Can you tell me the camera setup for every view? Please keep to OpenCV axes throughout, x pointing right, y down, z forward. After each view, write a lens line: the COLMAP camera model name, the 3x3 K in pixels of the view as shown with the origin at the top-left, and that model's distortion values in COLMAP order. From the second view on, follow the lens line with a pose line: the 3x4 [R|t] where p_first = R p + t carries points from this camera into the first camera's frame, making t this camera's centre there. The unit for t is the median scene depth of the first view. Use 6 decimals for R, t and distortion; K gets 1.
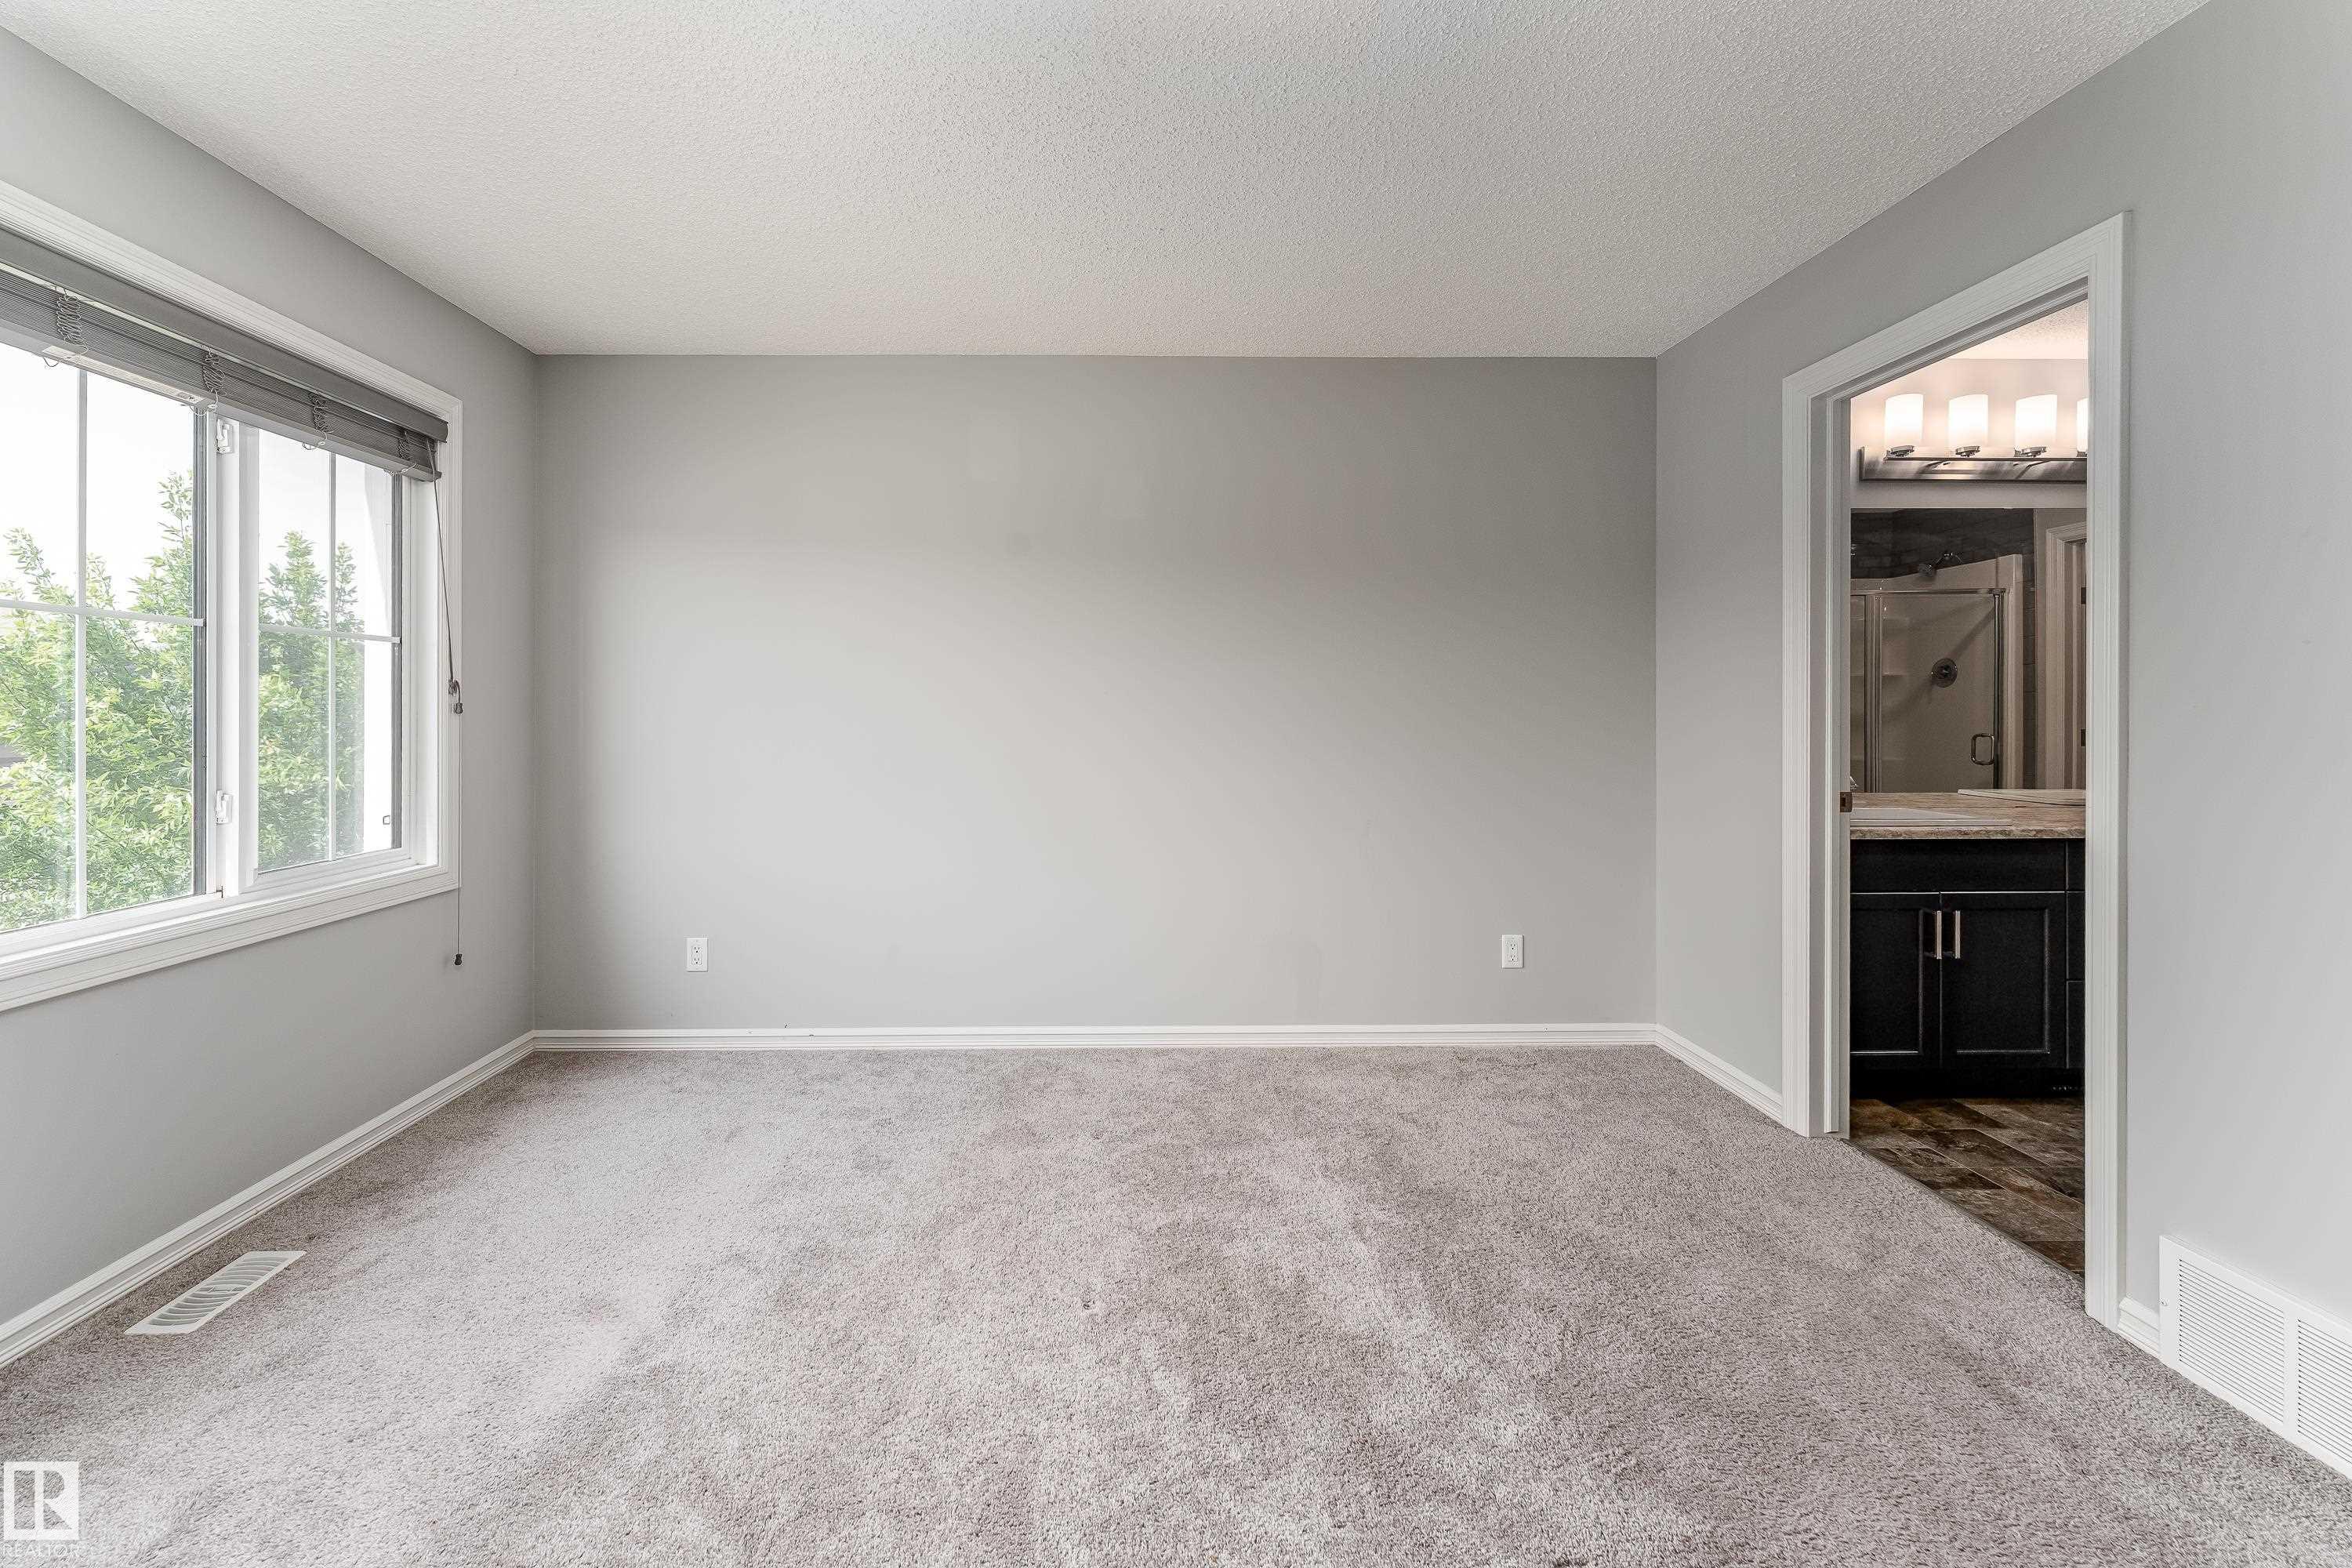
lens RADIAL K [[947.0, 0, 1115.1], [0, 947.0, 721.7], [0, 0, 1]] dist [0.005153, -0.001642]
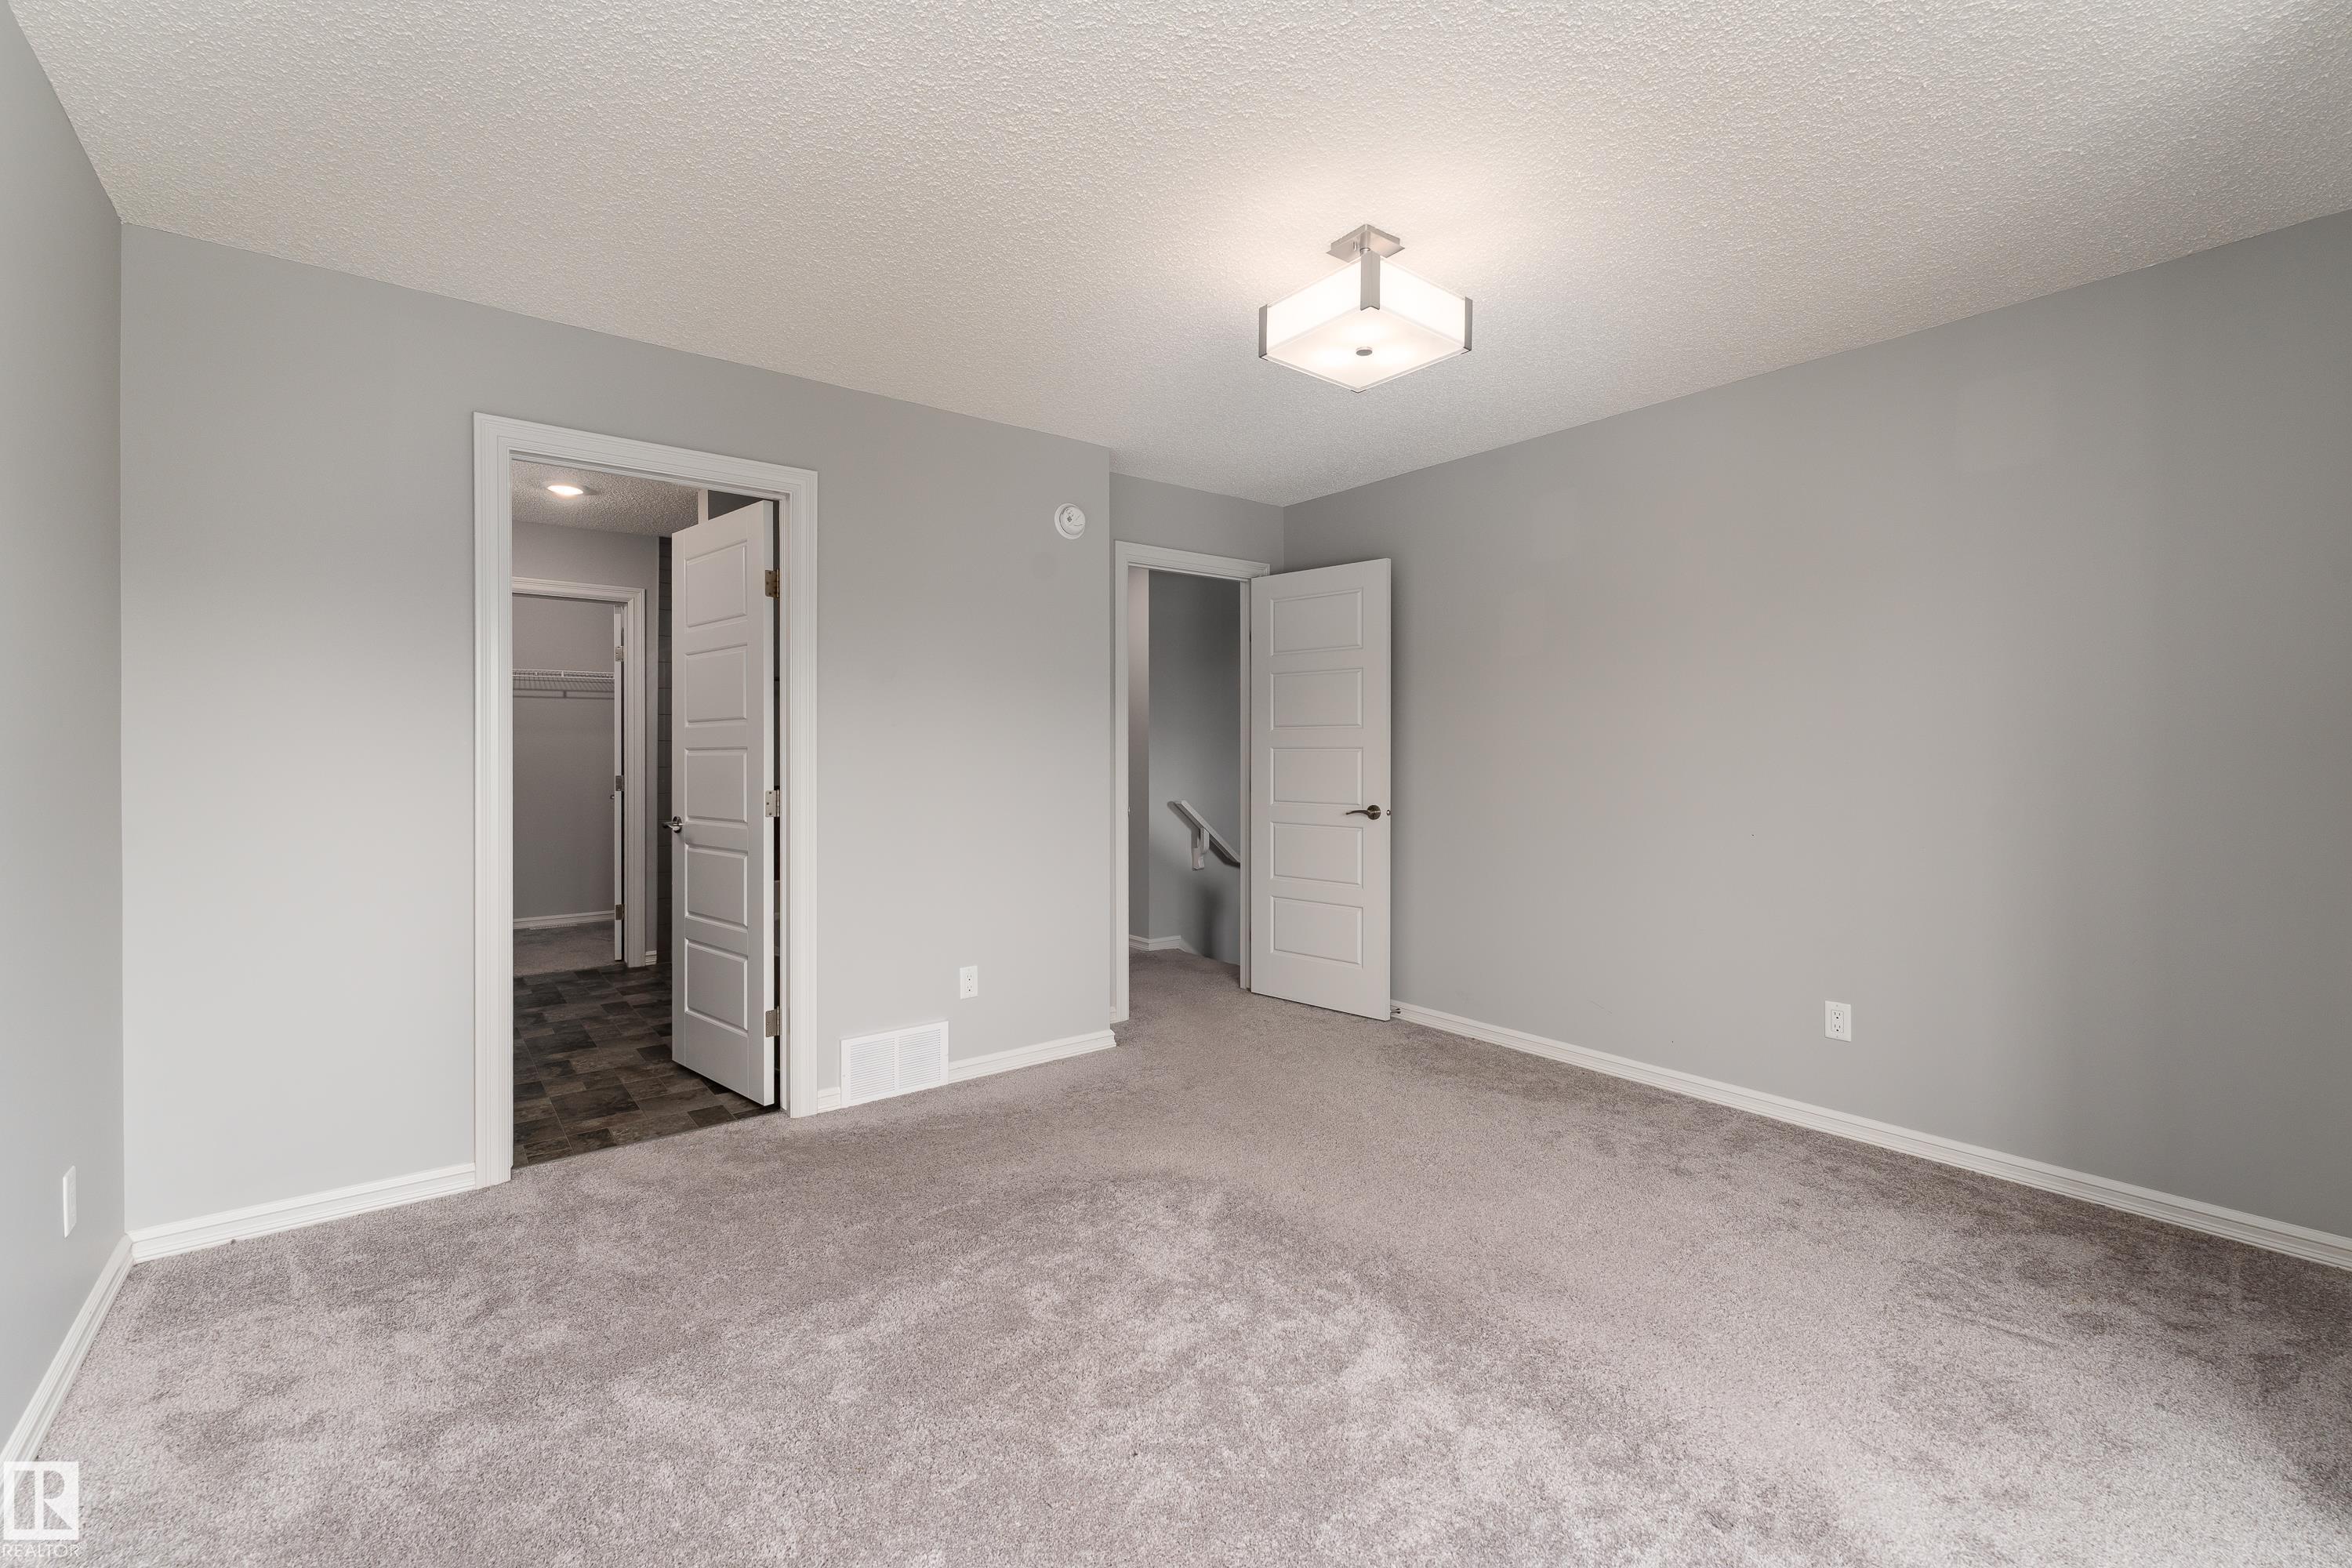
lens RADIAL K [[947.0, 0, 1194.1], [0, 947.0, 770.1], [0, 0, 1]] dist [0.005153, -0.001642]
pose [[-0.641961, -0.003350, 0.766730, -0.454219], [0.008267, 0.999902, 0.011291, -0.000124], [-0.766692, 0.013587, -0.641871, 0.988603]]
